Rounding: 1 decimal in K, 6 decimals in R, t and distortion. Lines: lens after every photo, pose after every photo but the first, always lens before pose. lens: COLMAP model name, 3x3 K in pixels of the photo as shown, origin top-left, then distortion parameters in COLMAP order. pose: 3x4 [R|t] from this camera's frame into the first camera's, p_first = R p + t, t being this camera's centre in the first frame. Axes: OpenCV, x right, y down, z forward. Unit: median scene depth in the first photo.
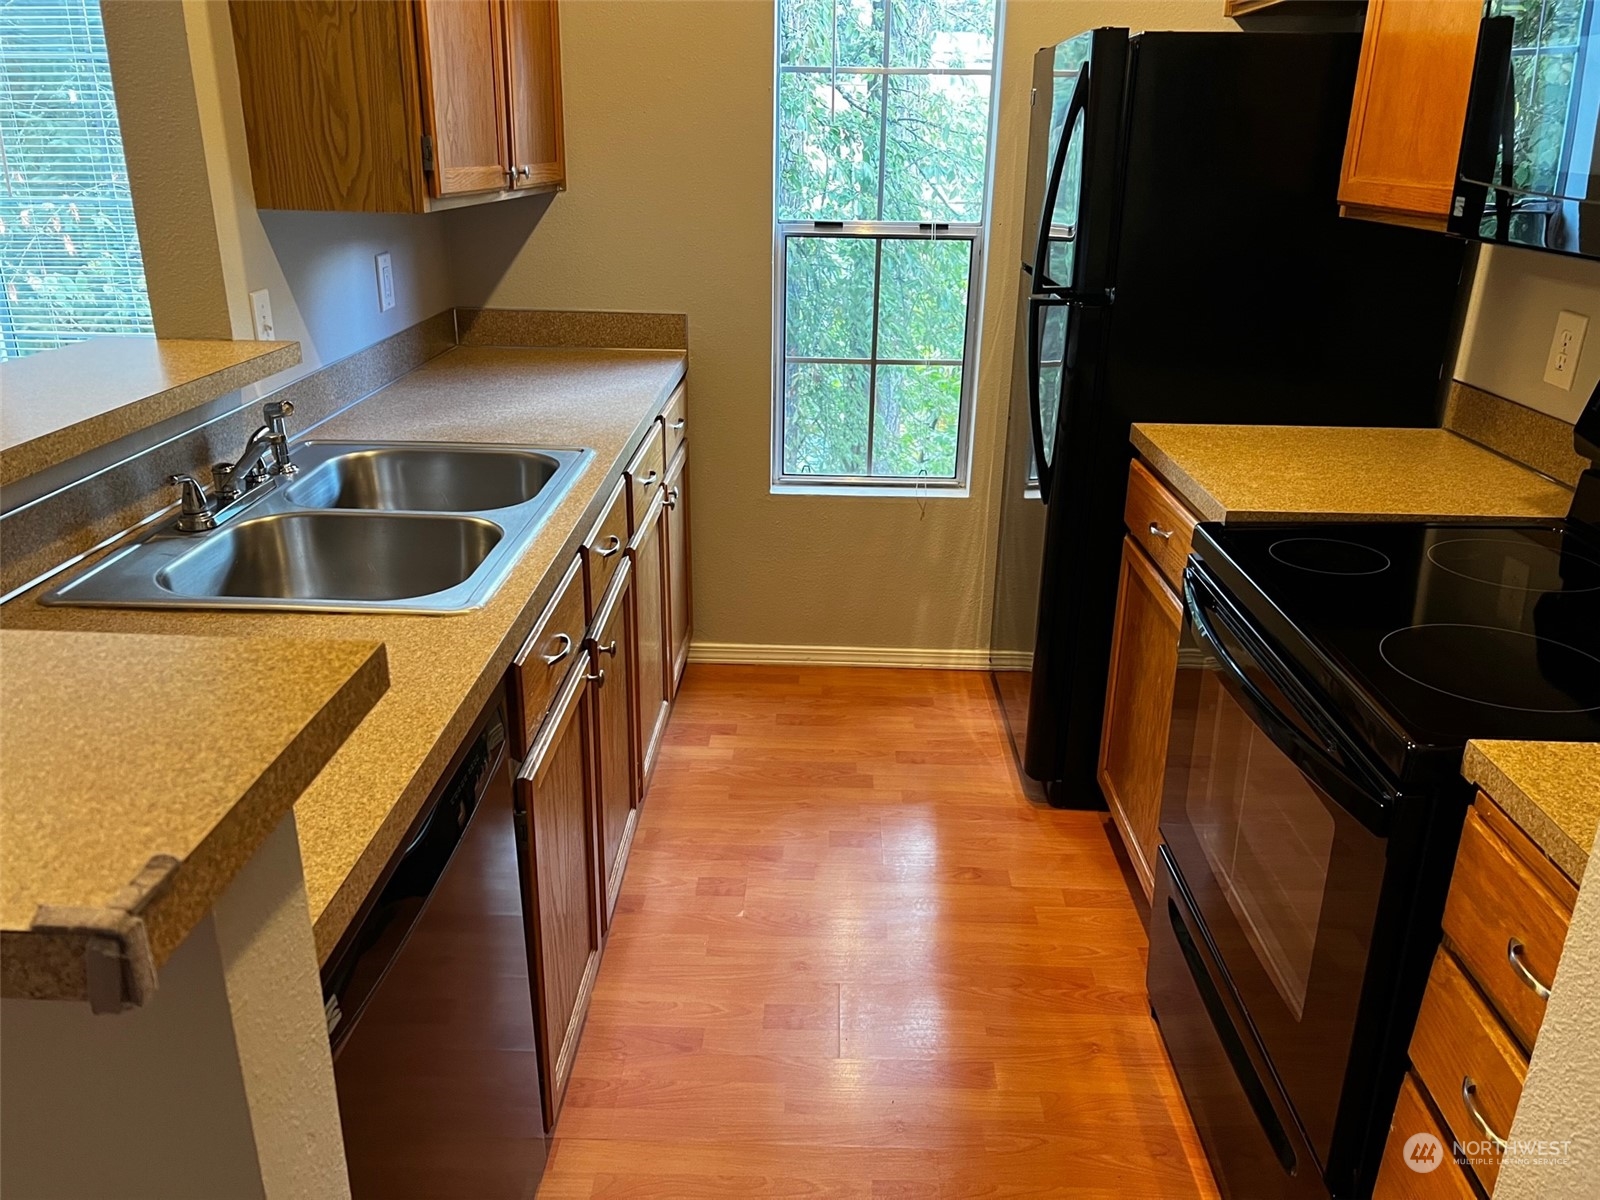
lens RADIAL K [[1201.2, 0, 799.5], [0, 1201.2, 593.0], [0, 0, 1]] dist [0.031051, -0.036178]
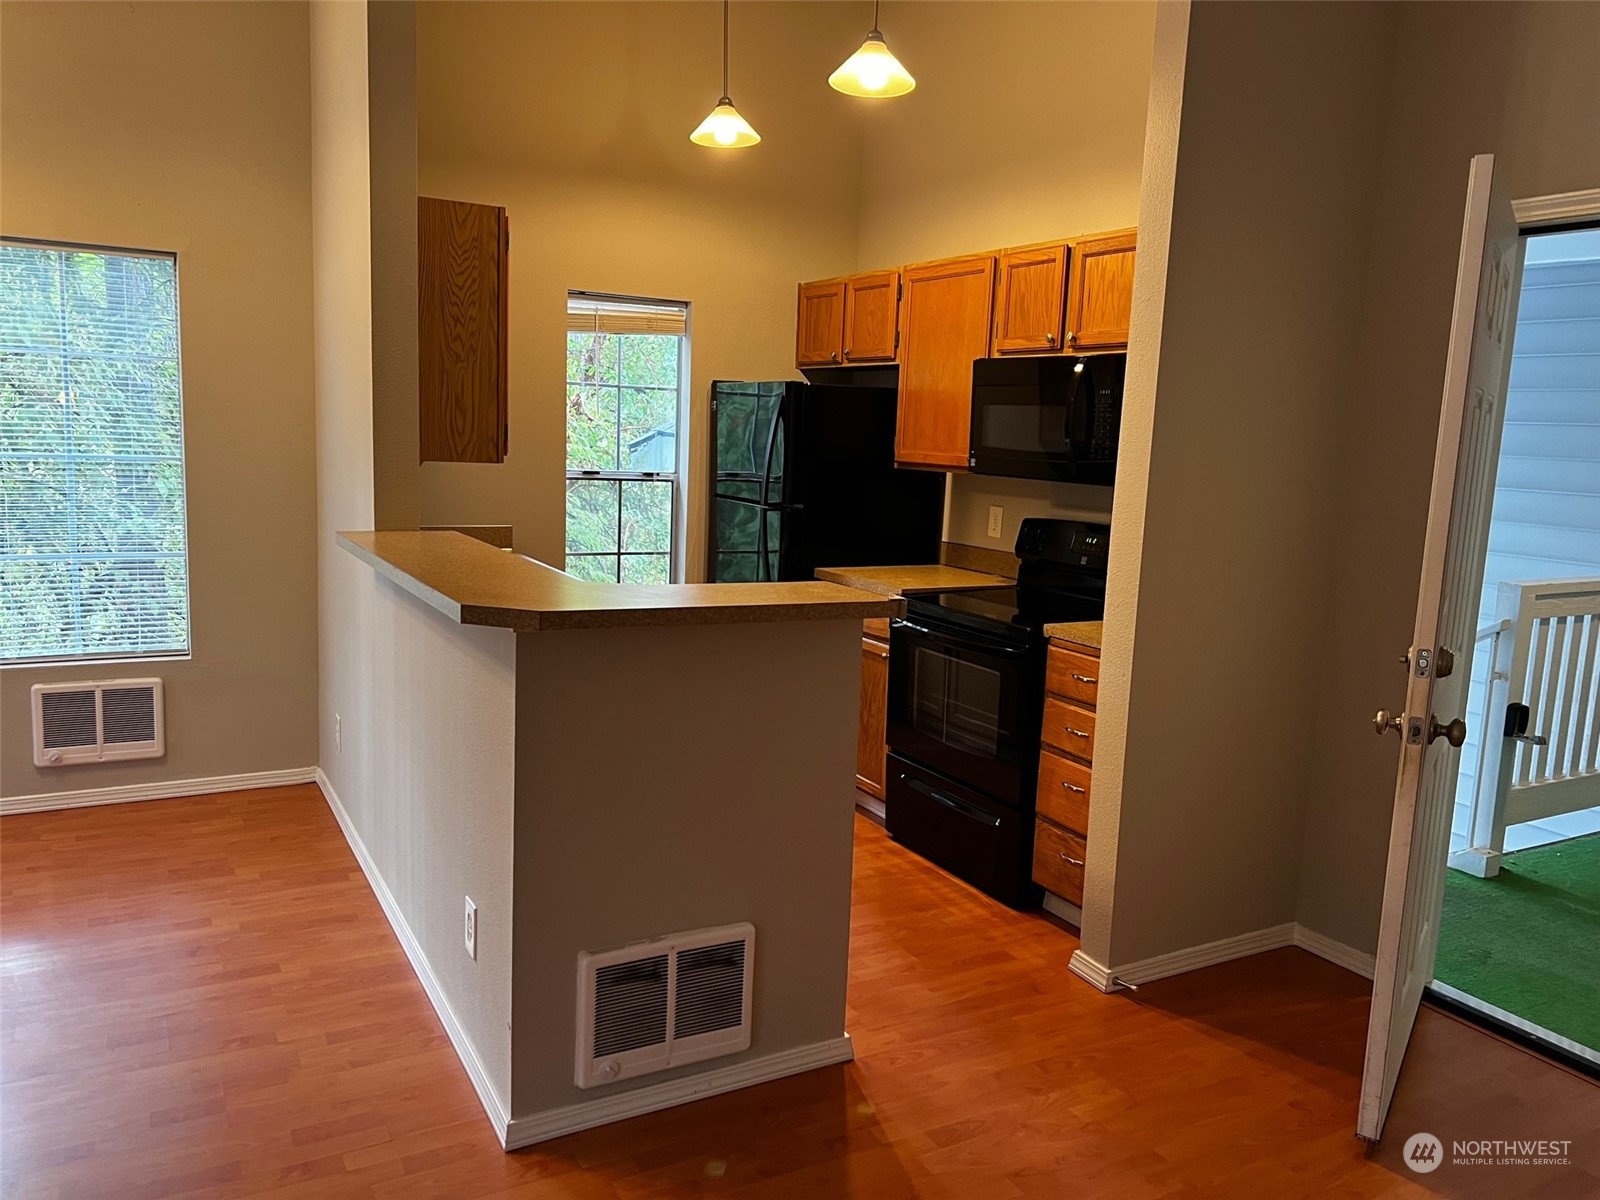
lens RADIAL K [[1201.2, 0, 807.1], [0, 1201.2, 606.9], [0, 0, 1]] dist [0.031051, -0.036178]
pose [[0.857475, -0.056073, 0.511461, -0.871747], [0.154212, 0.976354, -0.151498, 0.254574], [-0.490872, 0.208779, 0.845846, -0.750904]]
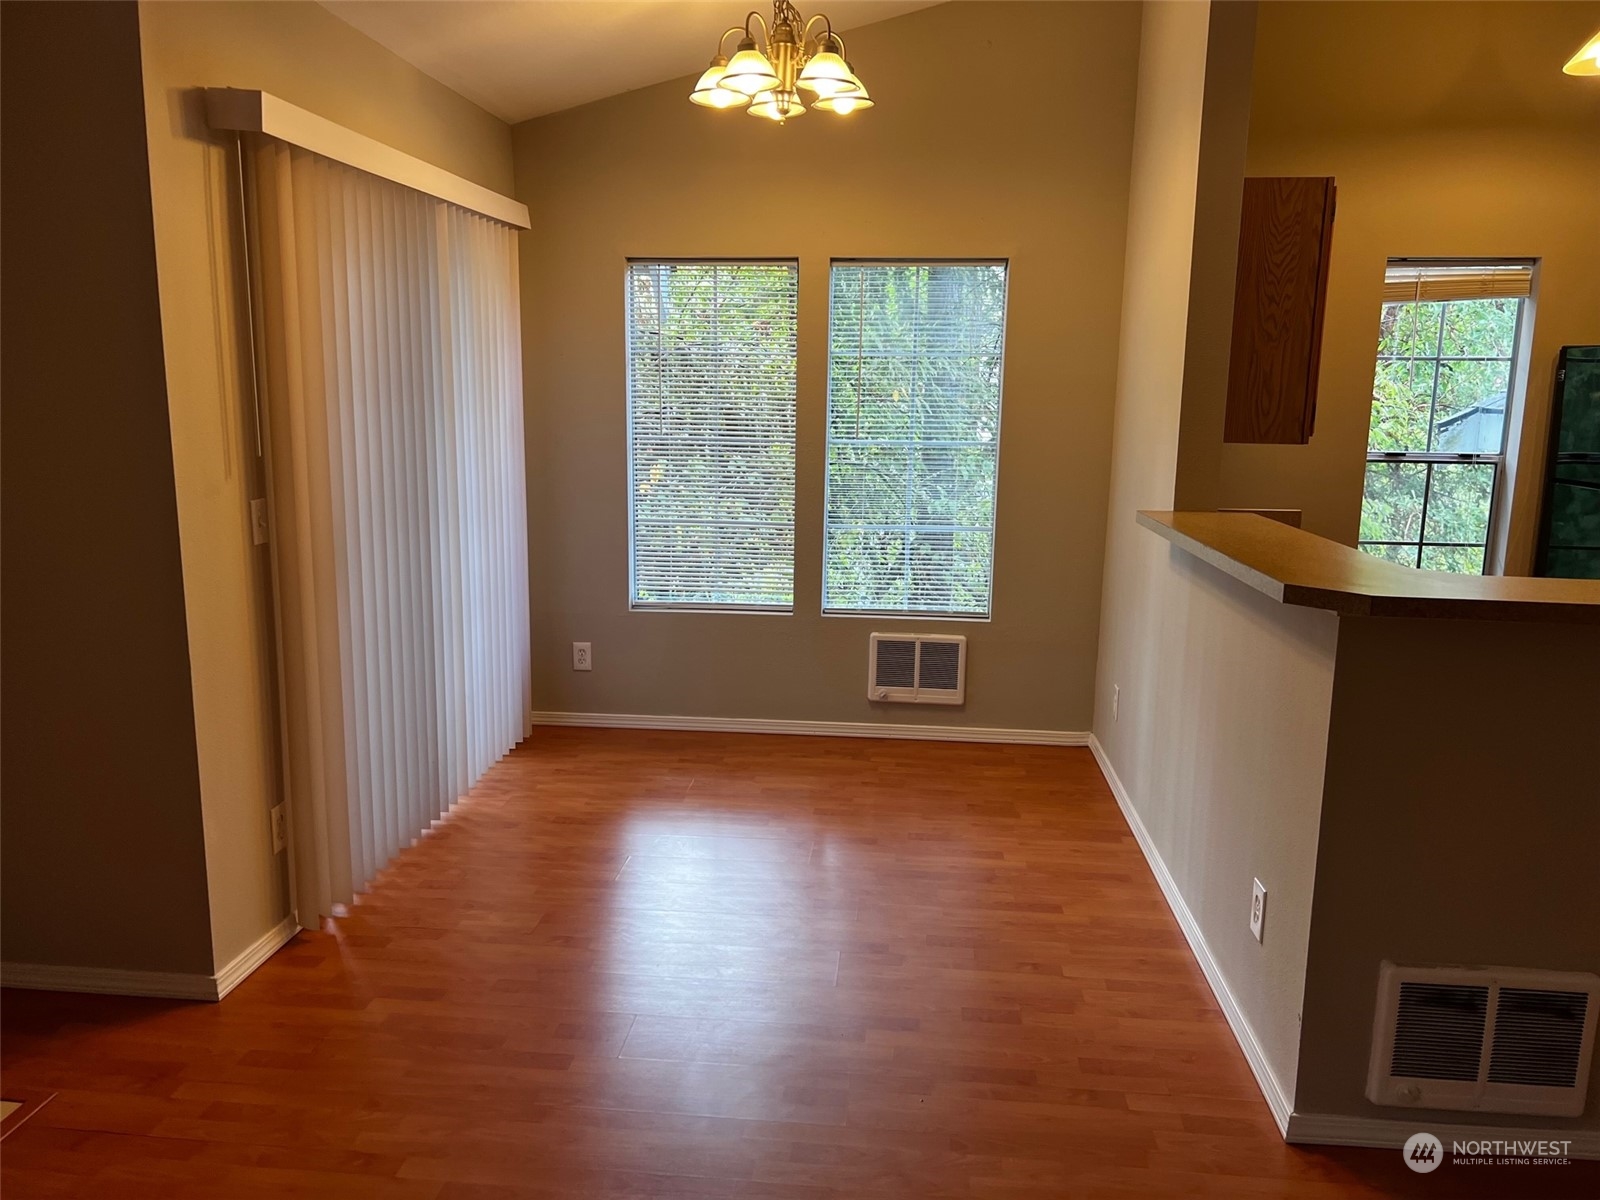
lens RADIAL K [[1201.2, 0, 798.2], [0, 1201.2, 594.8], [0, 0, 1]] dist [0.031051, -0.036178]
pose [[0.996956, 0.010796, -0.077214, -0.927160], [-0.025273, 0.981639, -0.189068, 0.263601], [0.073755, 0.190444, 0.978923, -0.767993]]
